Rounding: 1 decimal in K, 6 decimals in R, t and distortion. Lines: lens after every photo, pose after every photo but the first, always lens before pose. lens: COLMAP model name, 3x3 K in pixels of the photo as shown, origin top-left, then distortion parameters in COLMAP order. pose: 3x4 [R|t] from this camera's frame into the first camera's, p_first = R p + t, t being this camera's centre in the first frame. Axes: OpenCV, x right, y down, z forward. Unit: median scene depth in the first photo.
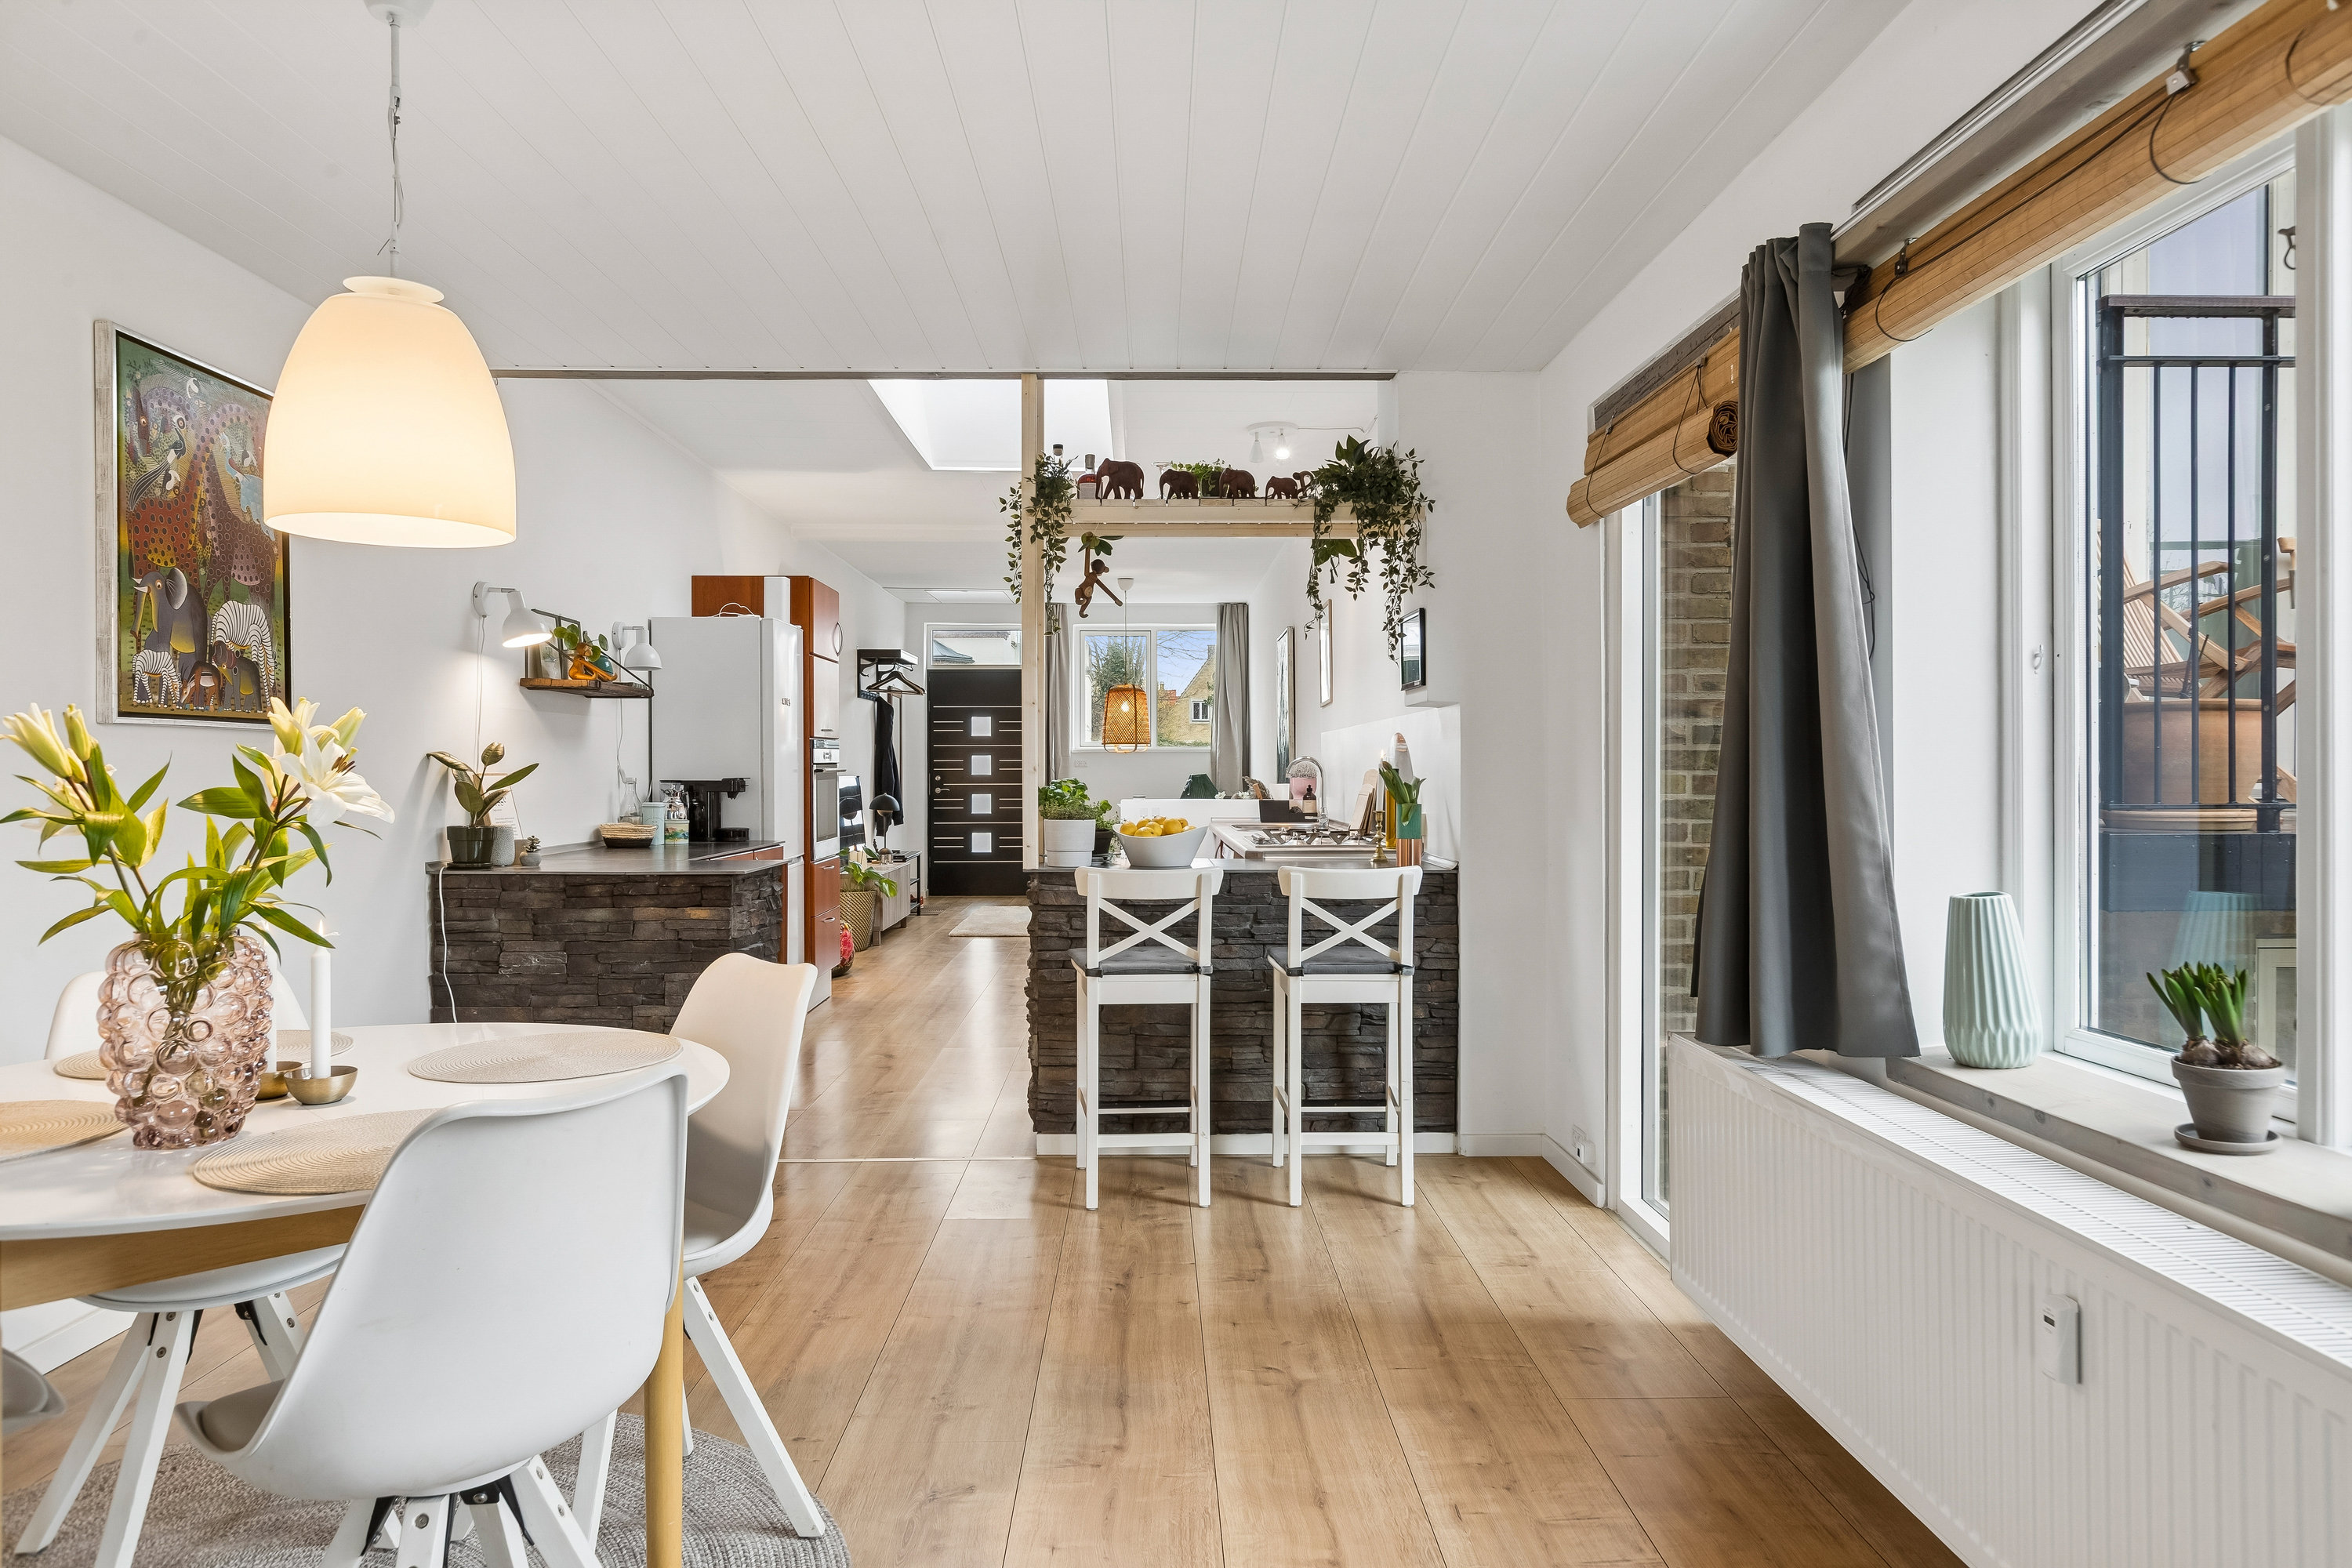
lens RADIAL K [[1433.7, 0, 1178.0], [0, 1433.7, 779.5], [0, 0, 1]] dist [0.001479, 0.000360]
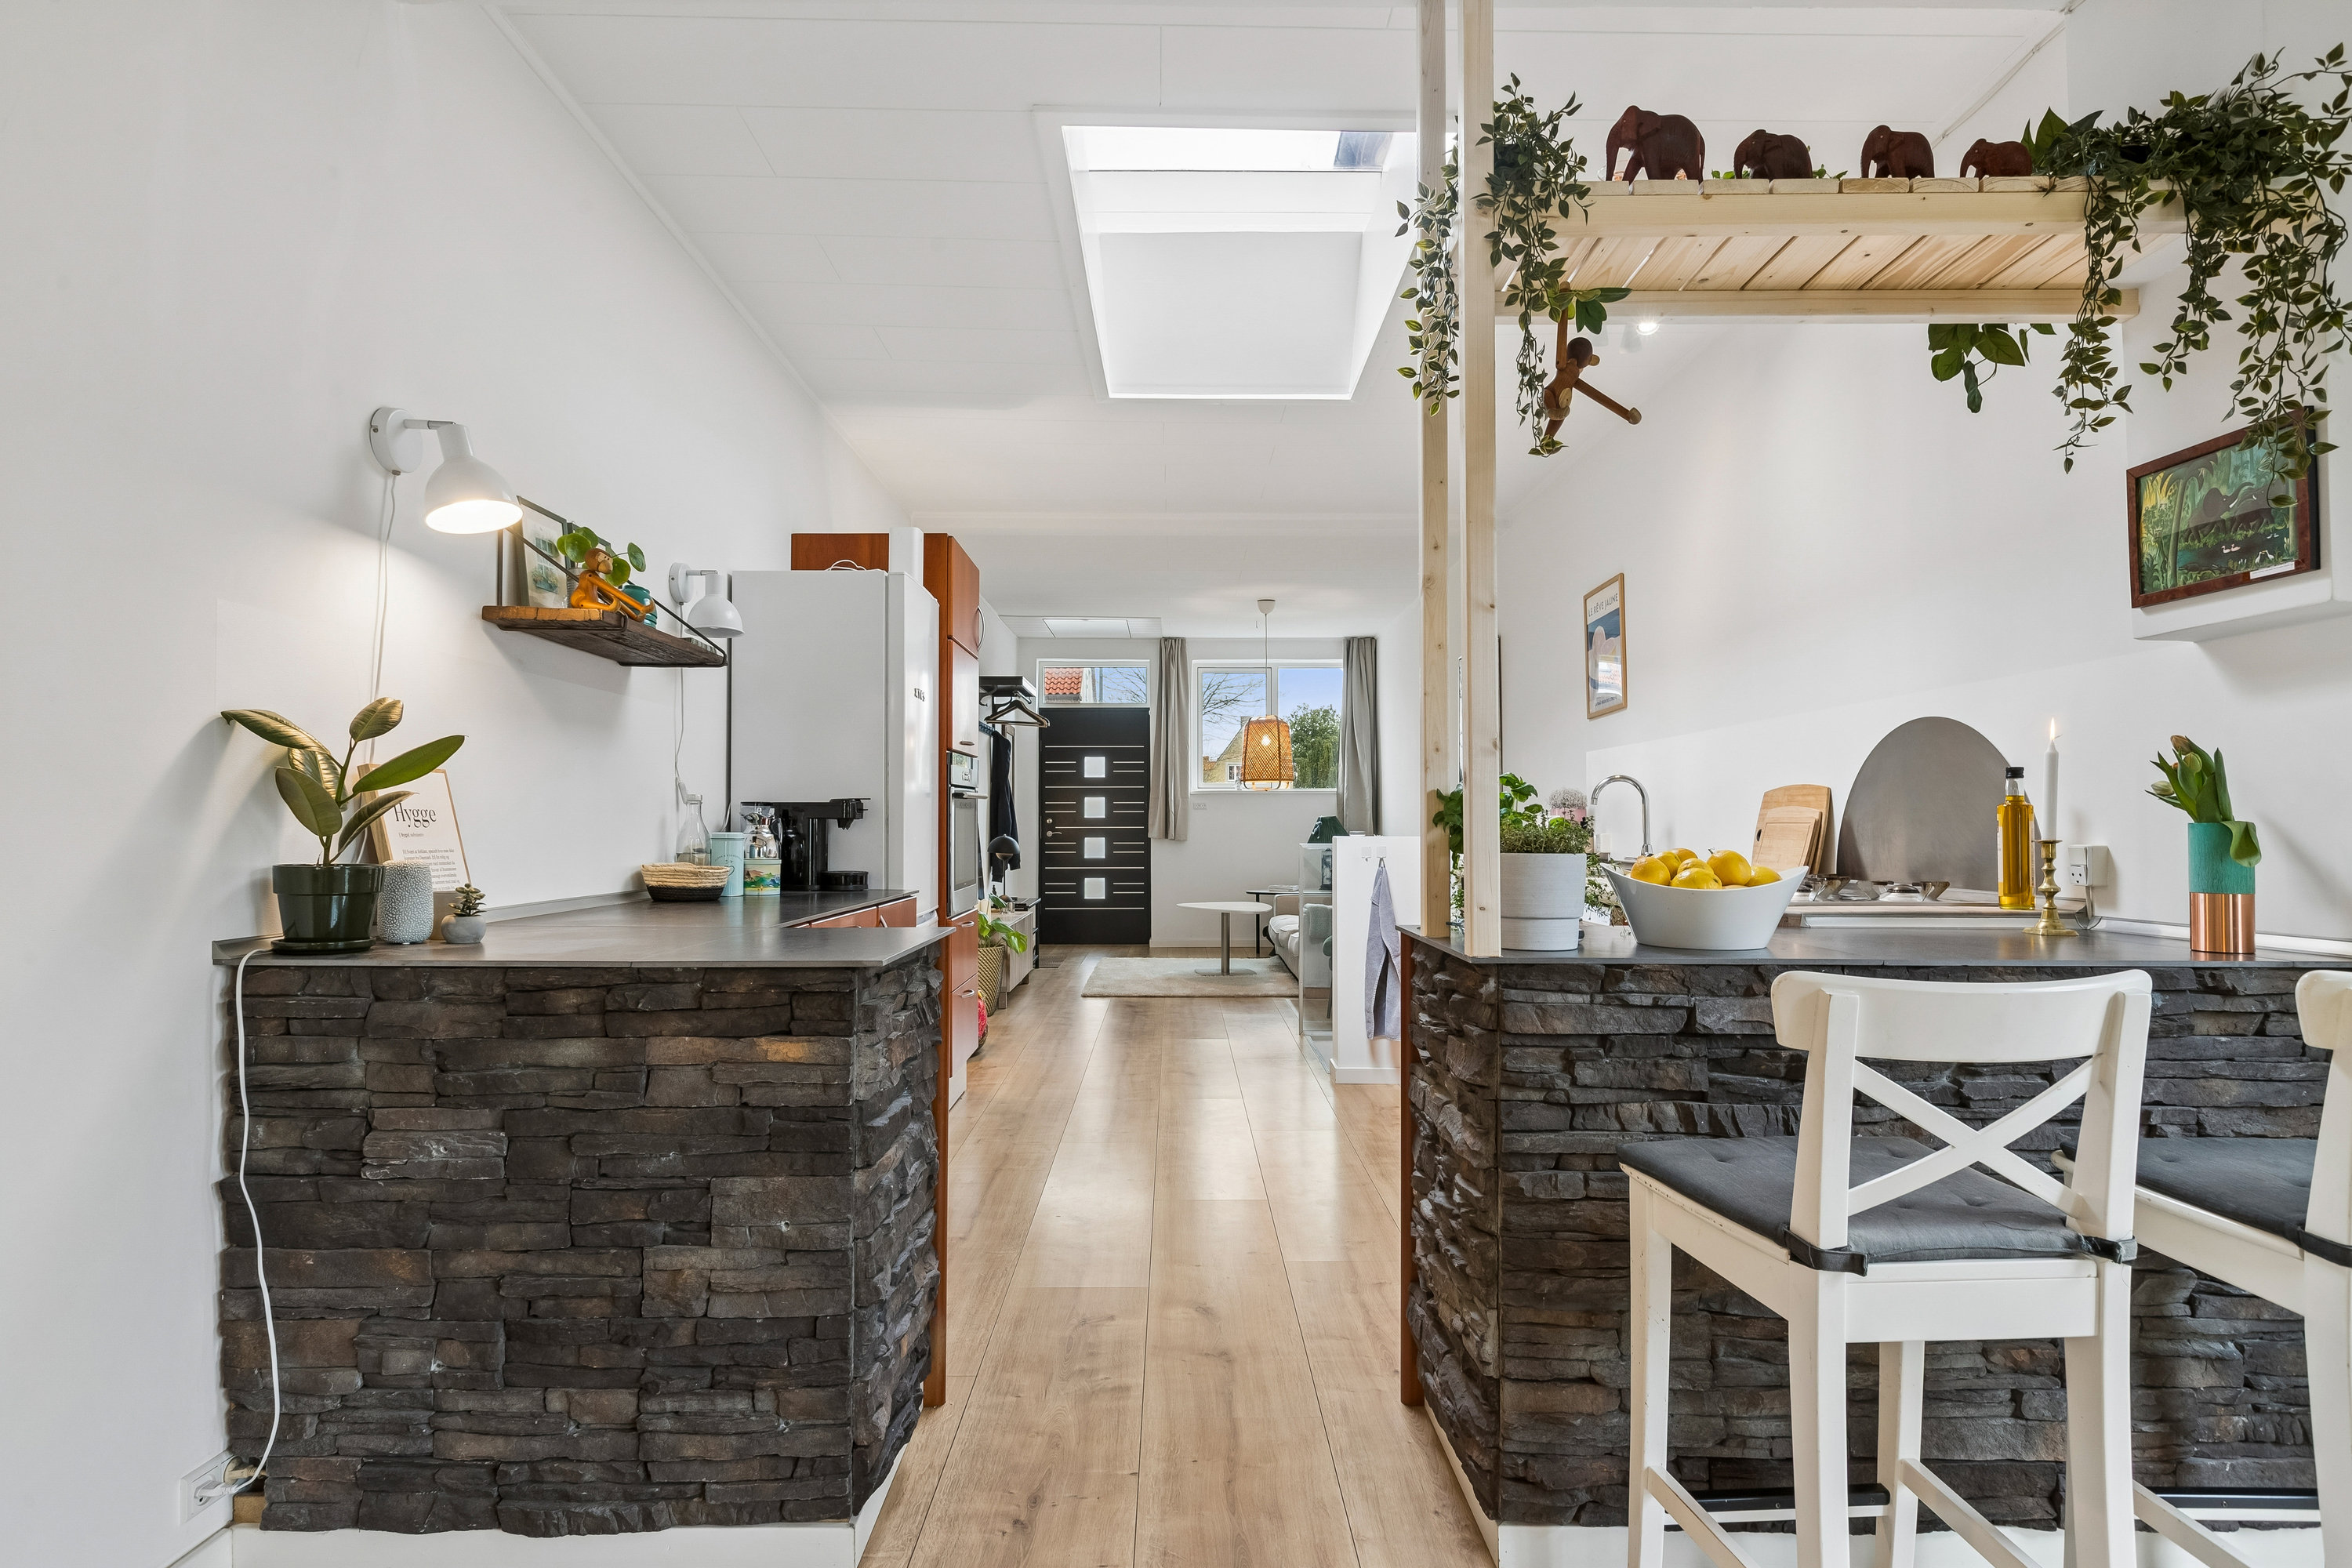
lens RADIAL K [[1212.7, 0, 1182.3], [0, 1212.7, 797.5], [0, 0, 1]] dist [-0.001230, 0.000171]
pose [[0.999790, 0.000567, -0.020485, -0.142423], [-0.001166, 0.999572, -0.029236, 0.015884], [0.020459, 0.029253, 0.999363, 0.438481]]
